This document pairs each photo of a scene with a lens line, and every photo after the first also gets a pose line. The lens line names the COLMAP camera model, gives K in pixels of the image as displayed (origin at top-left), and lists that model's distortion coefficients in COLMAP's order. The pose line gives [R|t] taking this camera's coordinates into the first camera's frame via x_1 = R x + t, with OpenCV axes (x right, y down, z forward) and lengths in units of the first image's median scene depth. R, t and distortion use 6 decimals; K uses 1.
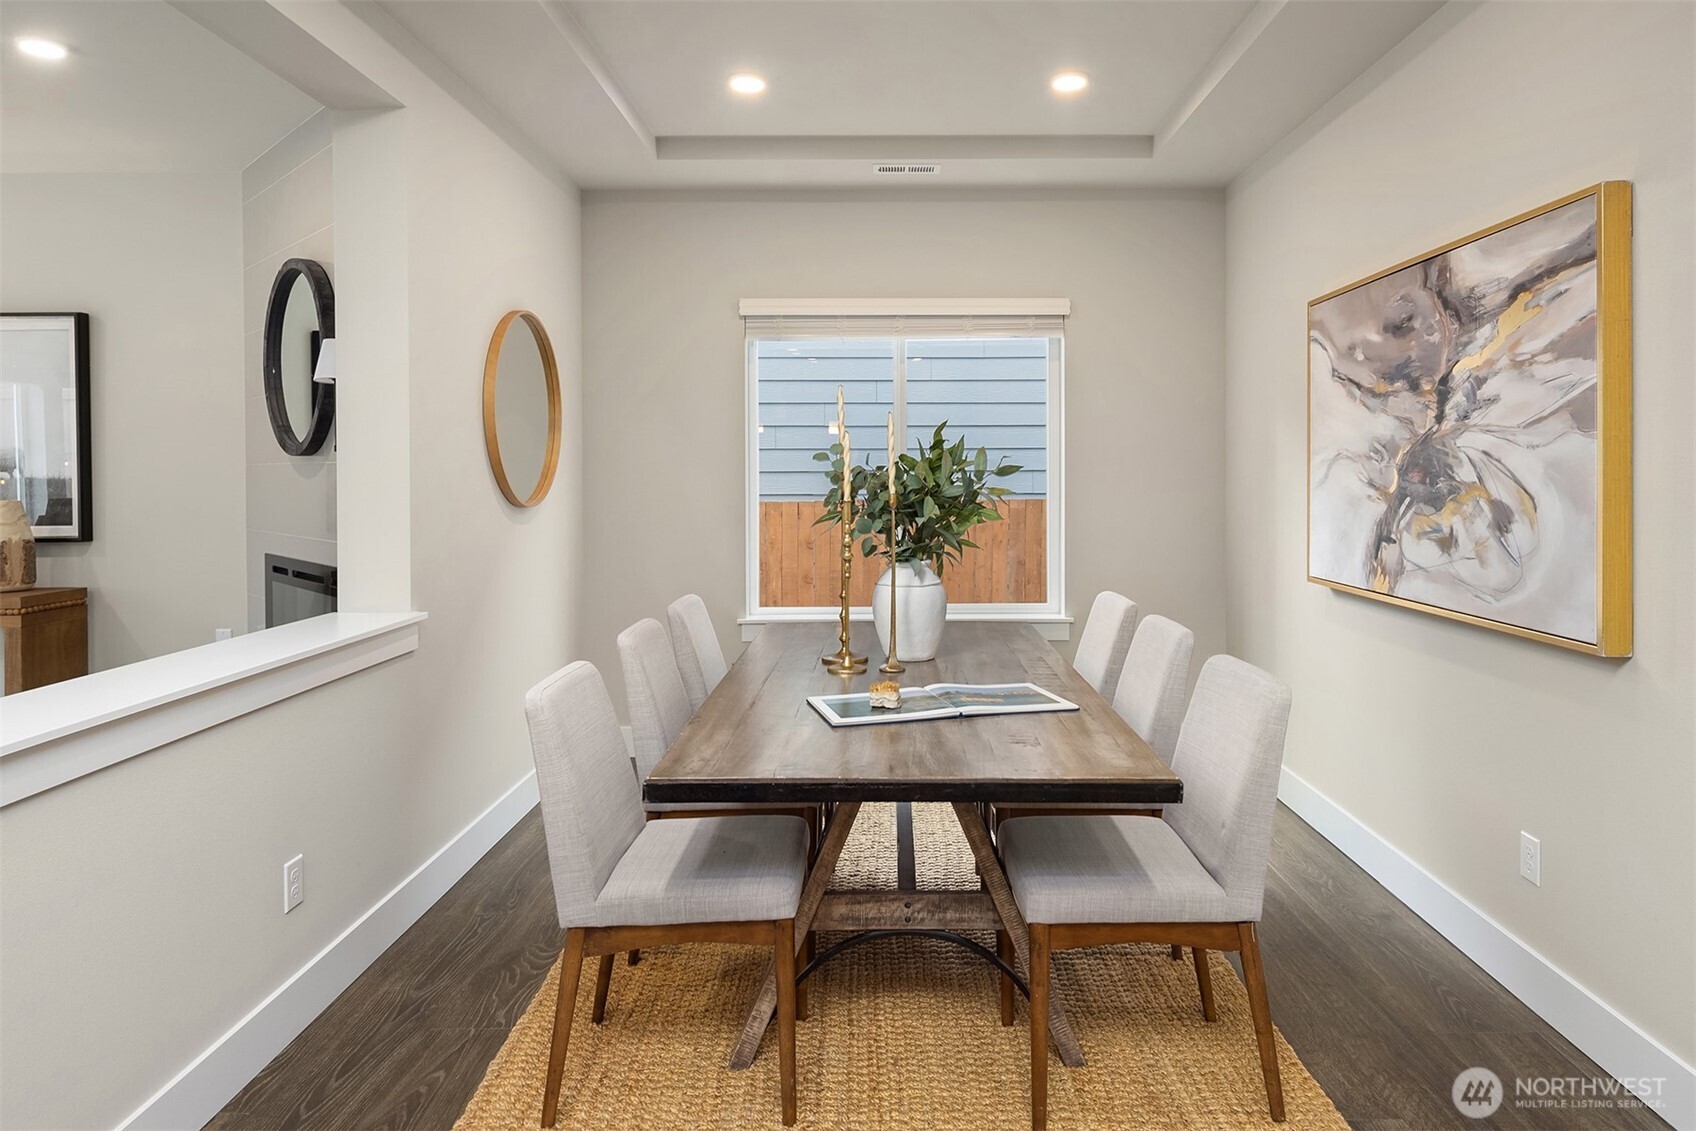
lens RADIAL K [[1019.1, 0, 875.9], [0, 1019.1, 486.1], [0, 0, 1]] dist [0.001781, -0.000073]
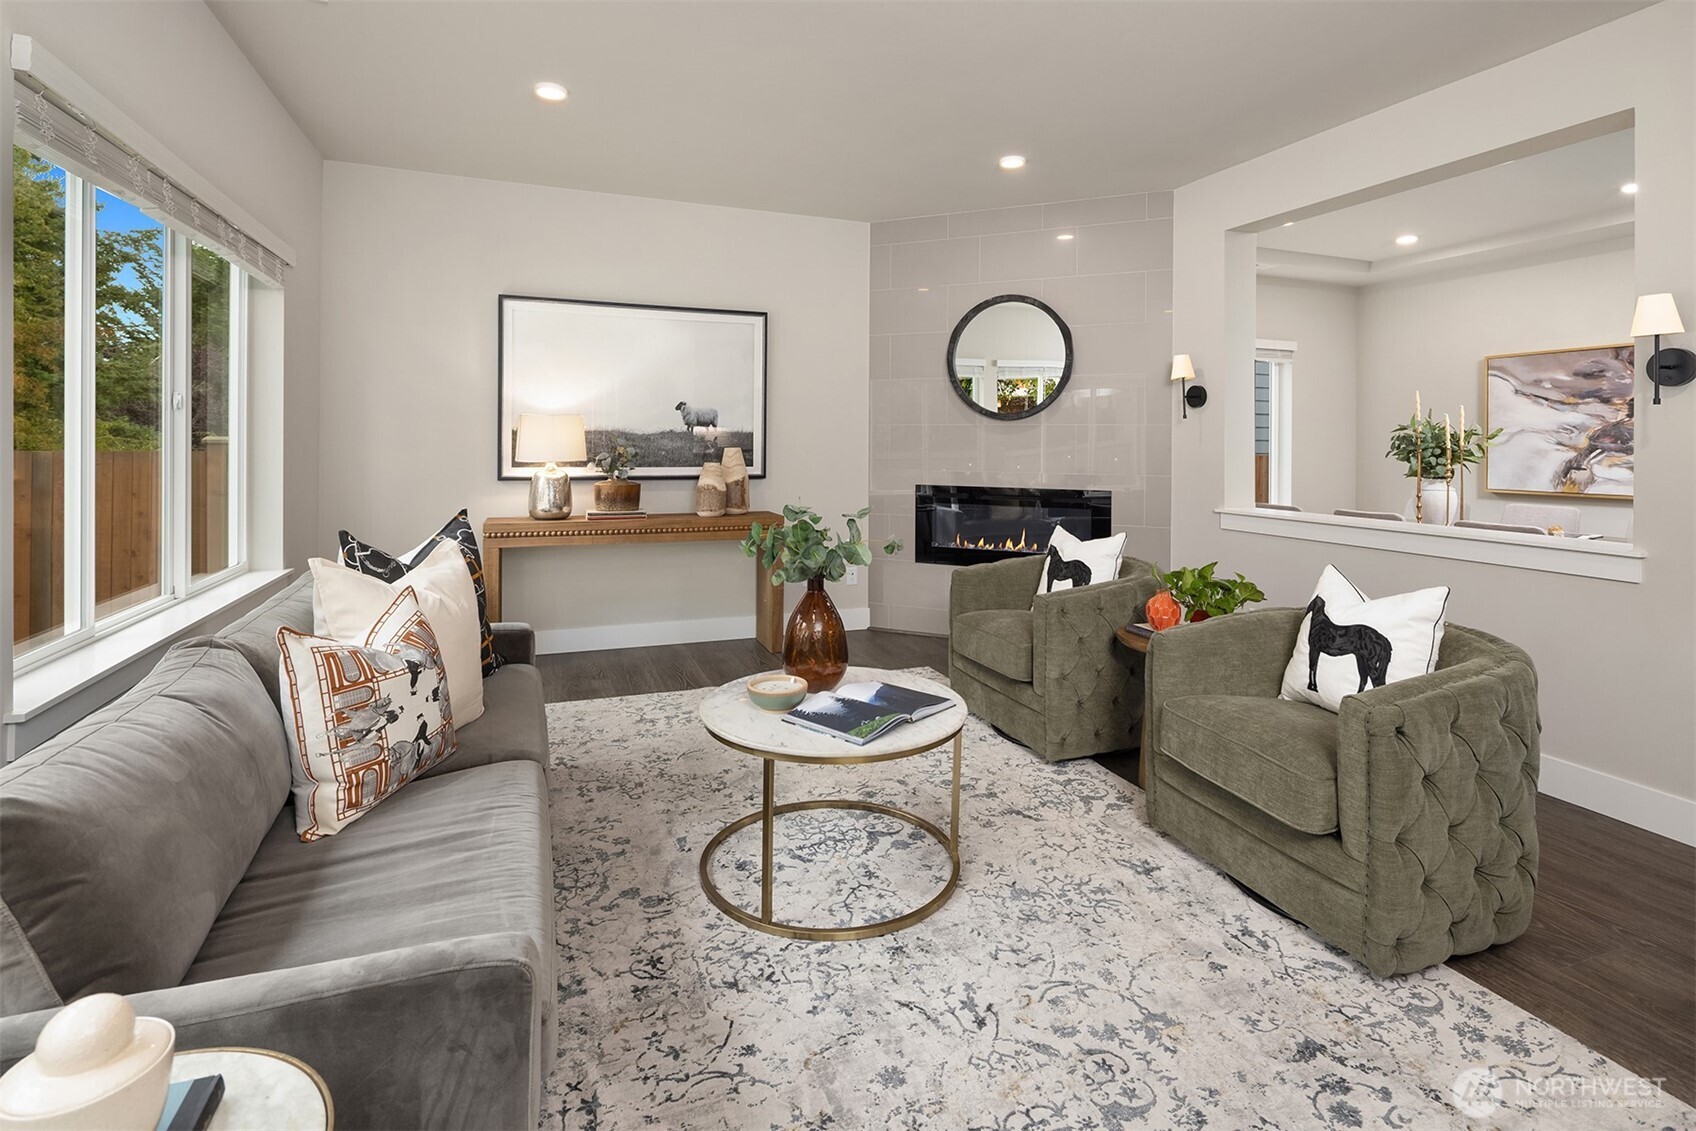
lens RADIAL K [[816.8, 0, 841.6], [0, 816.8, 444.8], [0, 0, 1]] dist [0.003751, -0.004337]
pose [[0.935815, 0.011351, 0.352308, -1.664904], [-0.007034, 0.999884, -0.013531, 0.036467], [-0.352420, 0.010184, 0.935786, -0.110204]]
